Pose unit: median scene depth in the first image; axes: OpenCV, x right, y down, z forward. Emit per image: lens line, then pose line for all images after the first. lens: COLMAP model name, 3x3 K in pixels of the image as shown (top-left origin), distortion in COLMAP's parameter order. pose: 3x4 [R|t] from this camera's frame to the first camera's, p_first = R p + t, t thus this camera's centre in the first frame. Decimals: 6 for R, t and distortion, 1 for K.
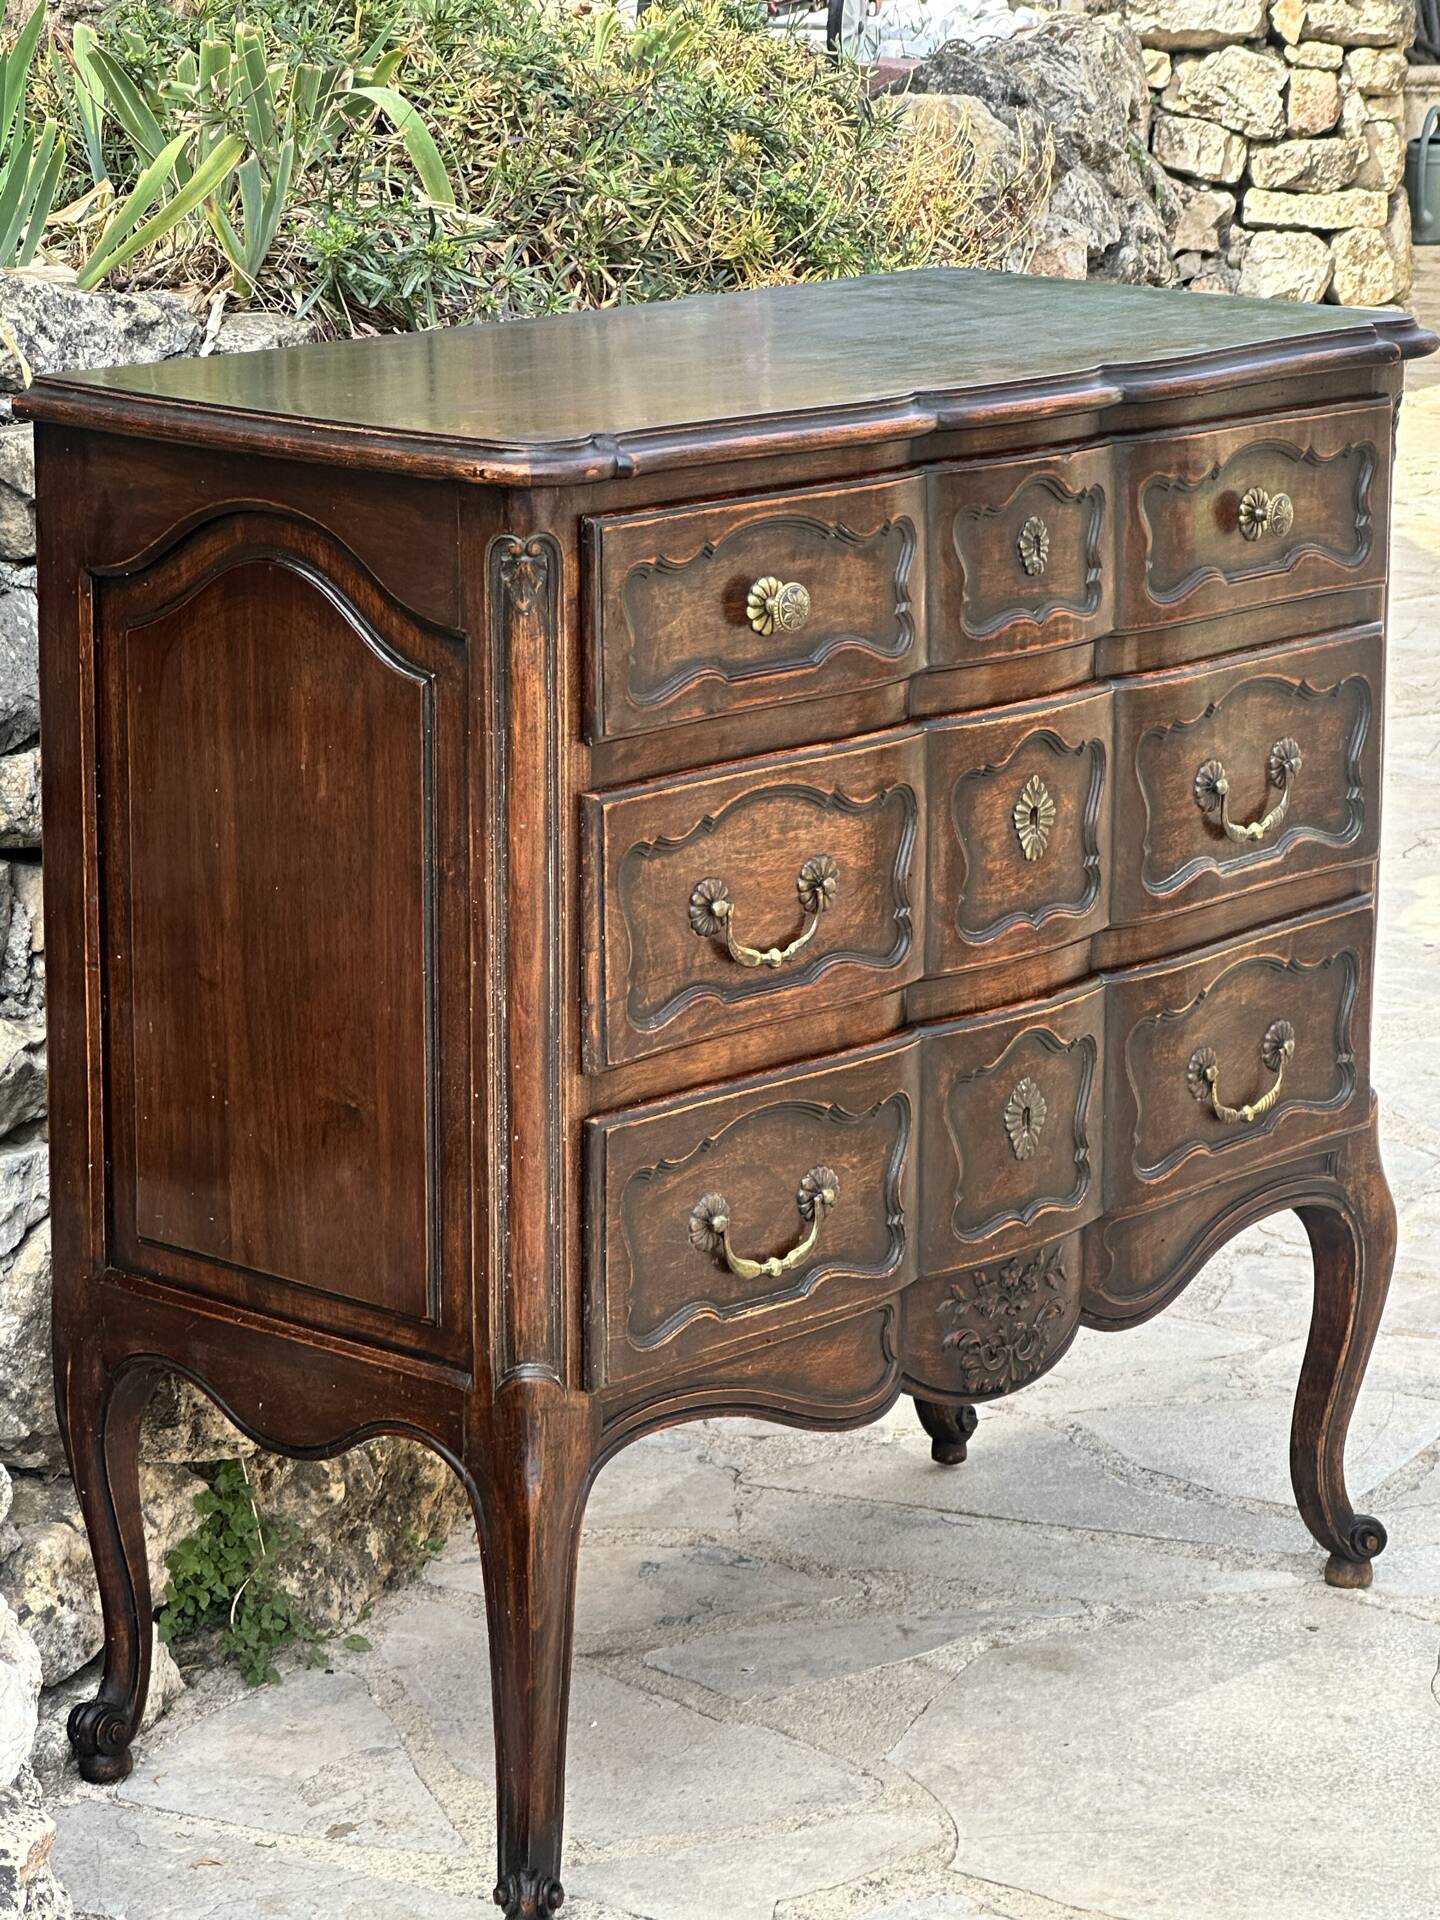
lens RADIAL K [[5161.6, 0, 548.3], [0, 5161.6, 909.4], [0, 0, 1]] dist [0.039606, 0.000000]
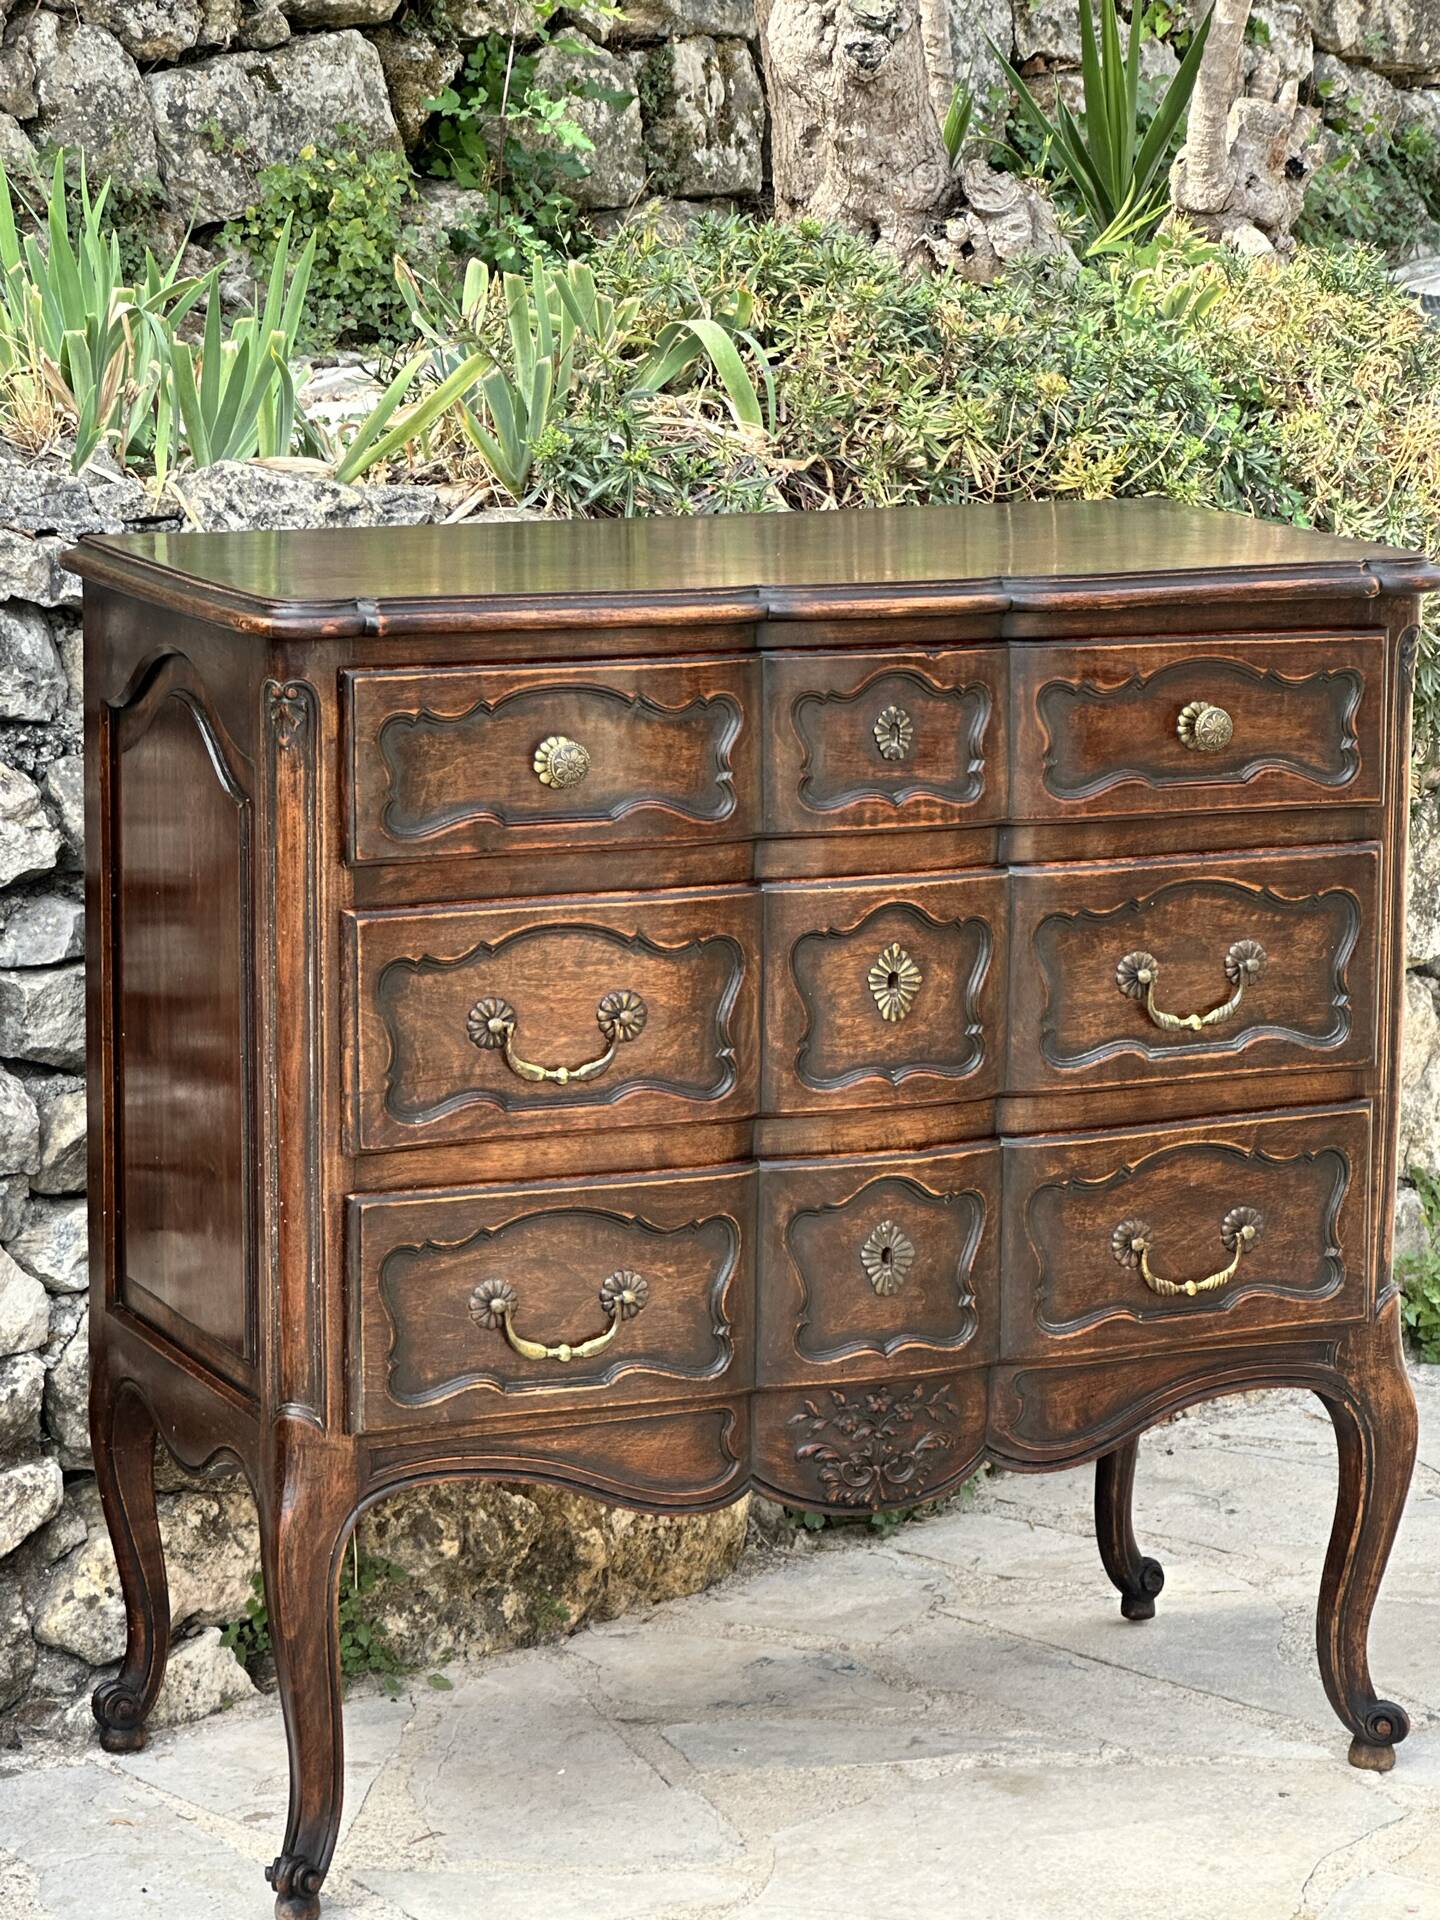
lens RADIAL K [[5161.6, 0, 646.5], [0, 5161.6, 1004.0], [0, 0, 1]] dist [0.039606, 0.000000]
pose [[0.919690, 0.084277, -0.383493, 0.466917], [-0.096911, 0.995199, -0.013706, 0.006984], [0.380497, 0.049770, 0.923442, -0.030848]]
